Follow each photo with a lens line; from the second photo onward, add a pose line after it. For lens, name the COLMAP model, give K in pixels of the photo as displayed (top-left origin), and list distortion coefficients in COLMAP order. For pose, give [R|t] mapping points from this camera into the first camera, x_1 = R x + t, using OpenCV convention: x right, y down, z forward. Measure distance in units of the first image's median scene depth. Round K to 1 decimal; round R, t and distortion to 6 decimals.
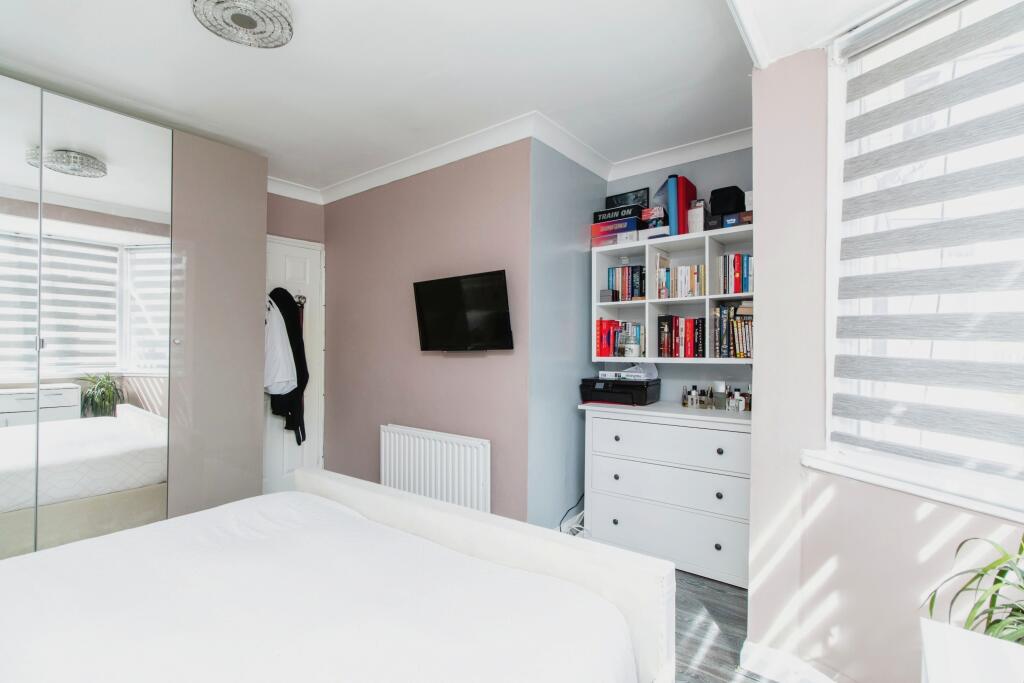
lens RADIAL K [[484.7, 0, 512.0], [0, 484.7, 341.5], [0, 0, 1]] dist [0.000723, 0.000069]
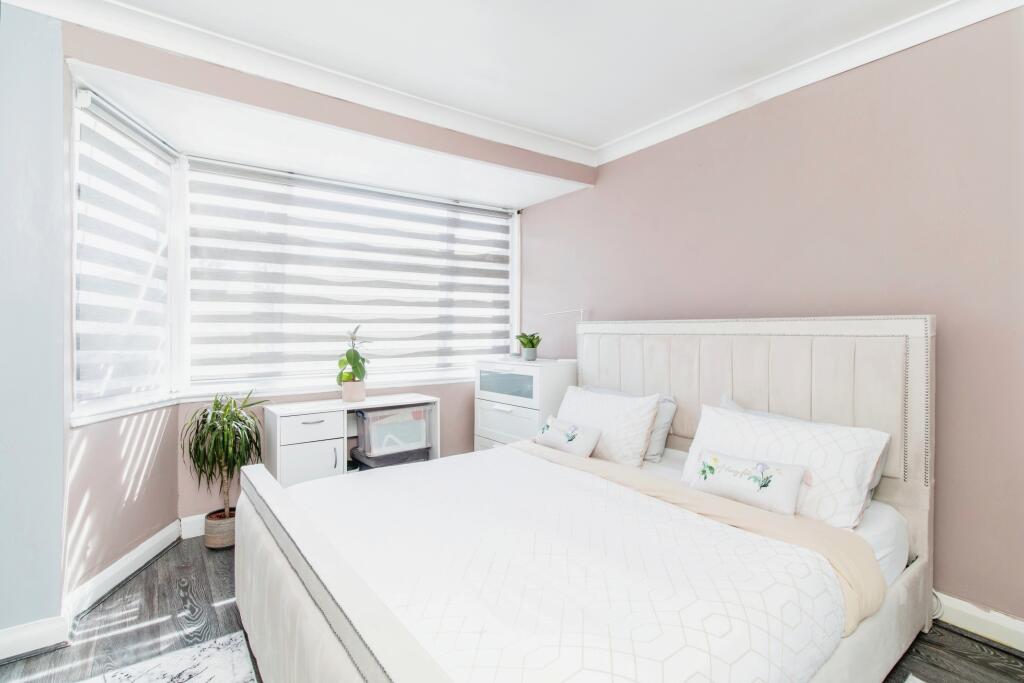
lens RADIAL K [[484.7, 0, 512.0], [0, 484.7, 341.5], [0, 0, 1]] dist [0.000723, 0.000069]
pose [[-0.963750, -0.007767, 0.266695, -0.776284], [-0.005554, 0.999944, 0.009053, 0.033250], [-0.266751, 0.007244, -0.963738, 1.946469]]
